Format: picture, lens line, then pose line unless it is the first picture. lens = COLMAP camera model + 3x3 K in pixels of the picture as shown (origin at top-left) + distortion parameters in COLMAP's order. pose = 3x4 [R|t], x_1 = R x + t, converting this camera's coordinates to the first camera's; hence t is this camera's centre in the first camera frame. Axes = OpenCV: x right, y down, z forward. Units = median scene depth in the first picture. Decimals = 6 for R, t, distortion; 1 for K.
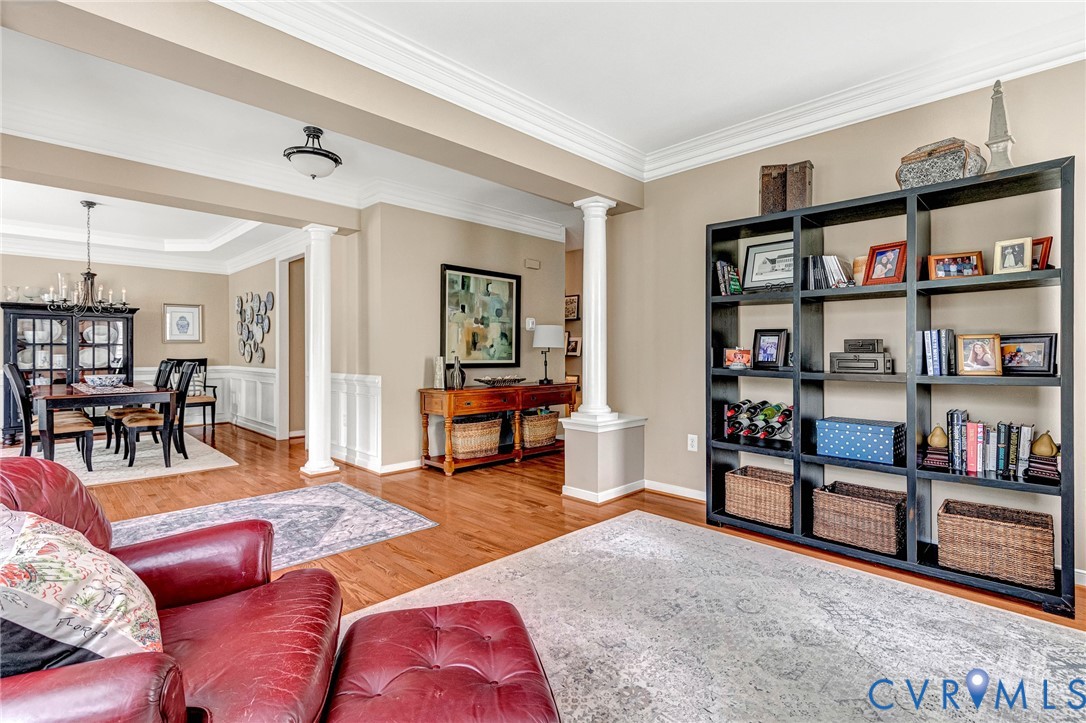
lens RADIAL K [[504.8, 0, 539.1], [0, 504.8, 353.4], [0, 0, 1]] dist [-0.000613, -0.000778]
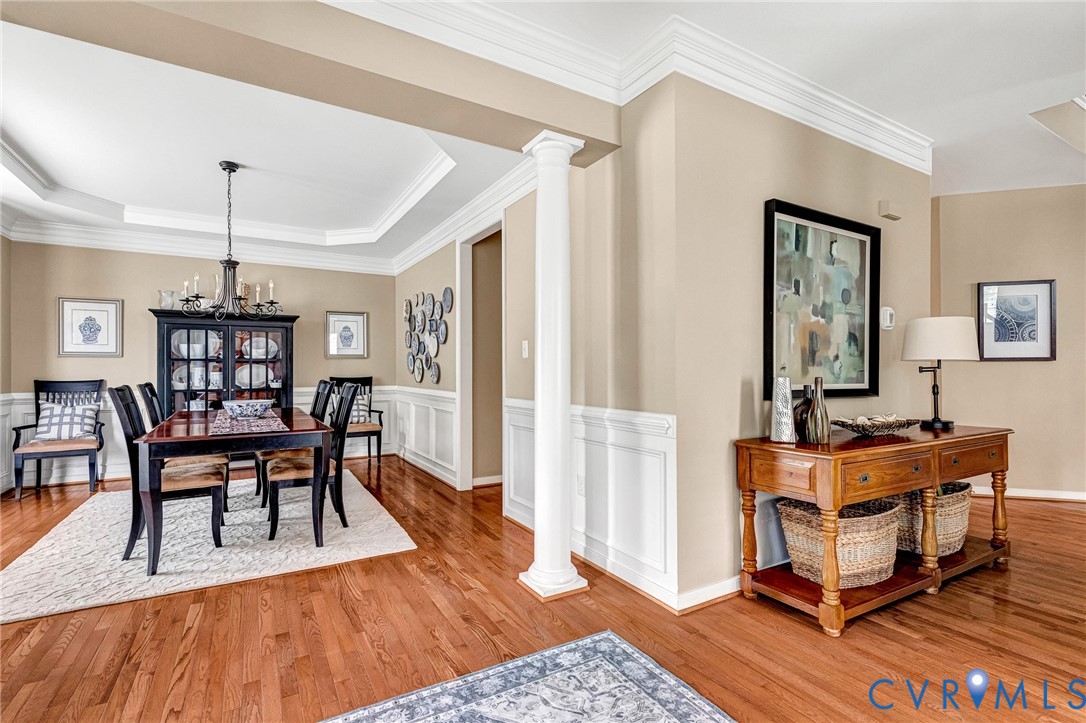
lens RADIAL K [[504.8, 0, 544.9], [0, 504.8, 369.3], [0, 0, 1]] dist [-0.000613, -0.000778]
pose [[0.968220, -0.000610, -0.250099, -0.225059], [-0.000197, 0.999995, -0.003199, 0.000006], [0.250100, 0.003146, 0.968215, 0.342824]]
